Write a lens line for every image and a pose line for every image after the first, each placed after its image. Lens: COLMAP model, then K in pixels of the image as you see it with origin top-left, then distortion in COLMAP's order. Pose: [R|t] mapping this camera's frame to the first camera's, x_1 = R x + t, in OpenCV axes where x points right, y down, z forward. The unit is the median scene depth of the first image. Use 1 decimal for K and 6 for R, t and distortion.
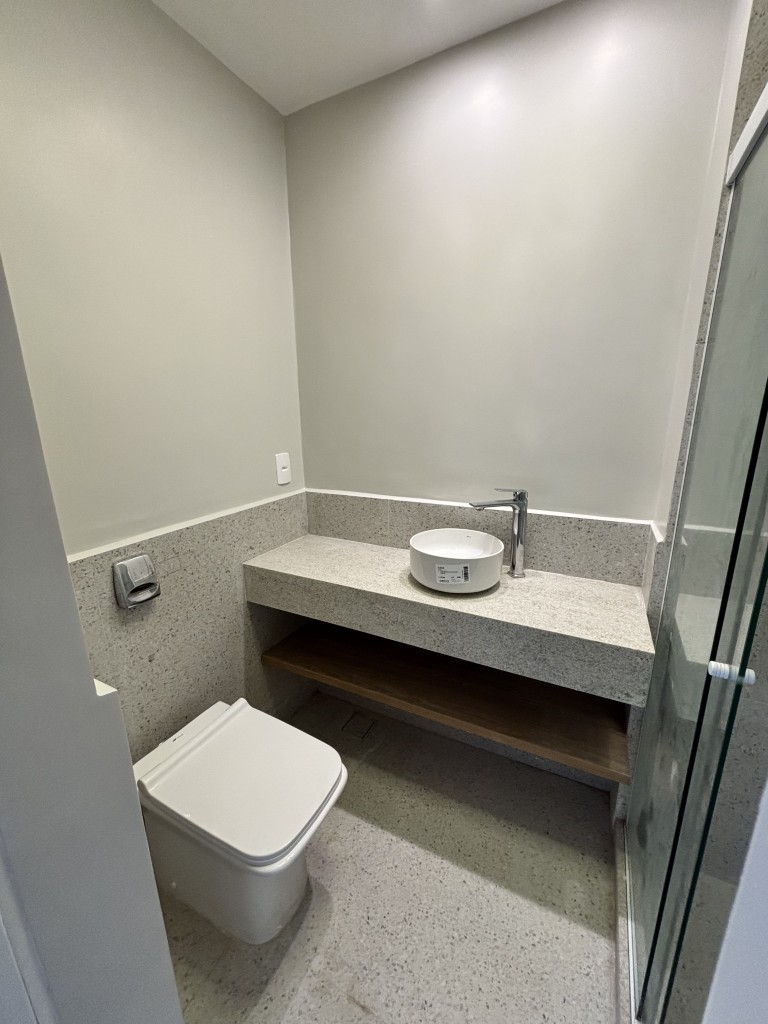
lens RADIAL K [[414.2, 0, 381.8], [0, 414.2, 510.9], [0, 0, 1]] dist [0.000707, 0.000037]
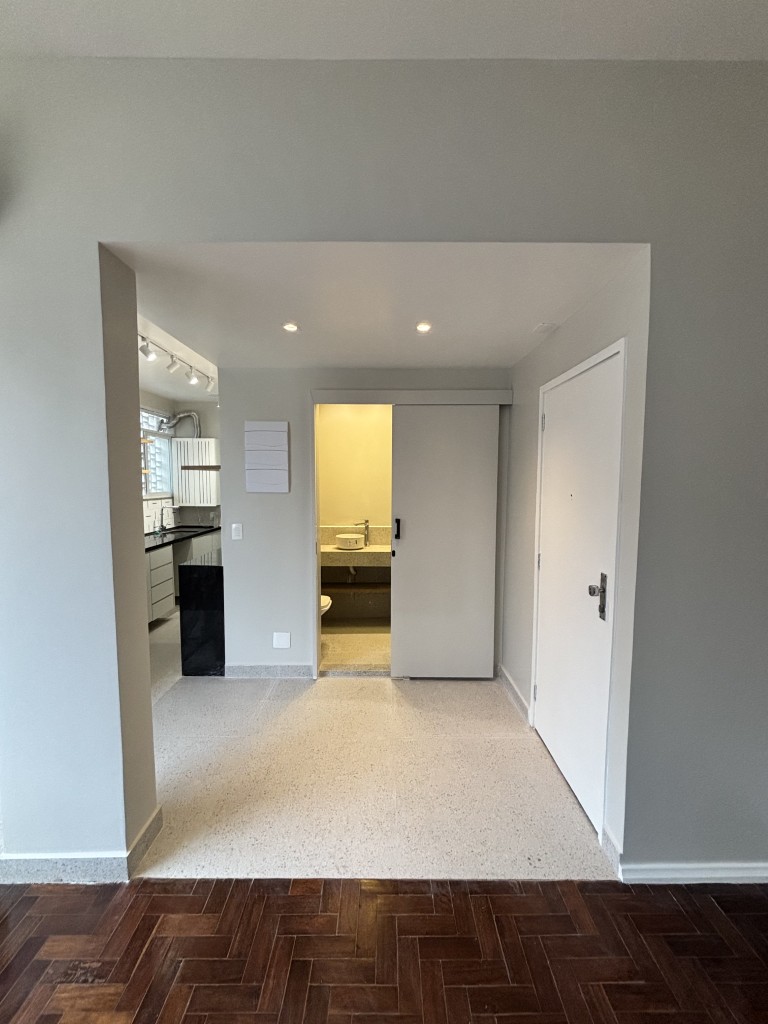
lens RADIAL K [[414.2, 0, 381.8], [0, 414.2, 510.9], [0, 0, 1]] dist [0.000707, 0.000037]
pose [[0.890668, -0.019799, 0.454223, -1.044470], [0.100021, 0.983109, -0.153274, 0.397234], [-0.443516, 0.181948, 0.877604, -1.944799]]
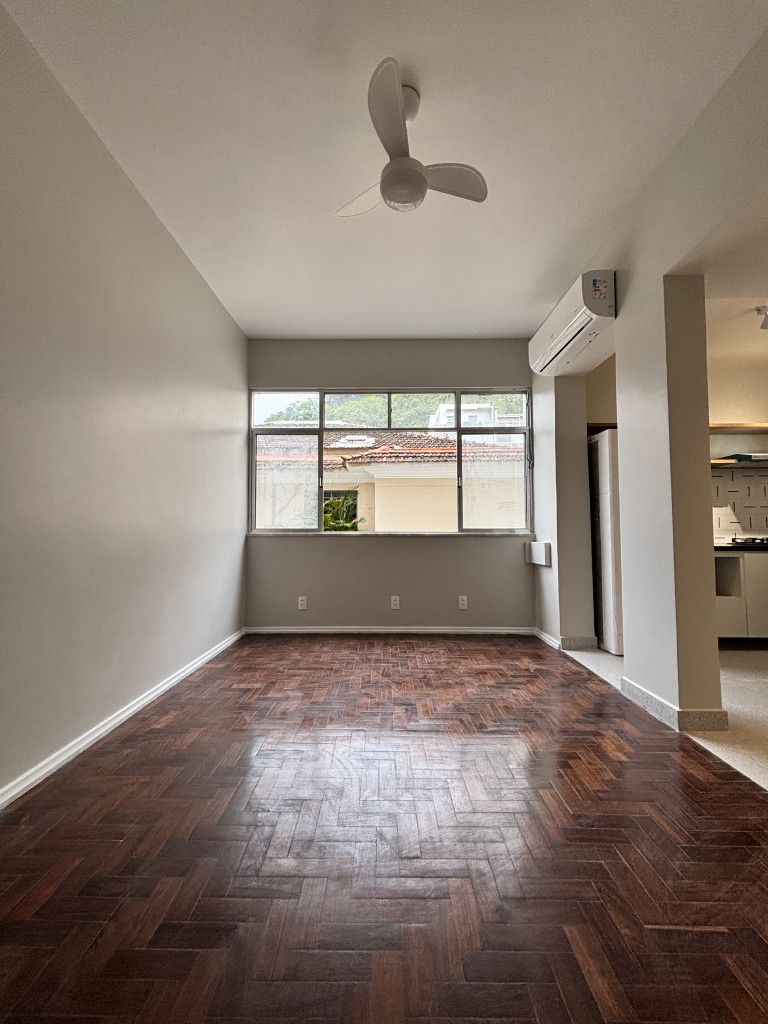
lens RADIAL K [[409.5, 0, 384.0], [0, 409.5, 512.0], [0, 0, 1]] dist [-0.010355, -0.000050]
pose [[0.443813, -0.031960, -0.895549, -0.284651], [-0.223280, 0.963902, -0.145051, 0.857839], [0.867857, 0.264334, 0.420656, -2.190321]]
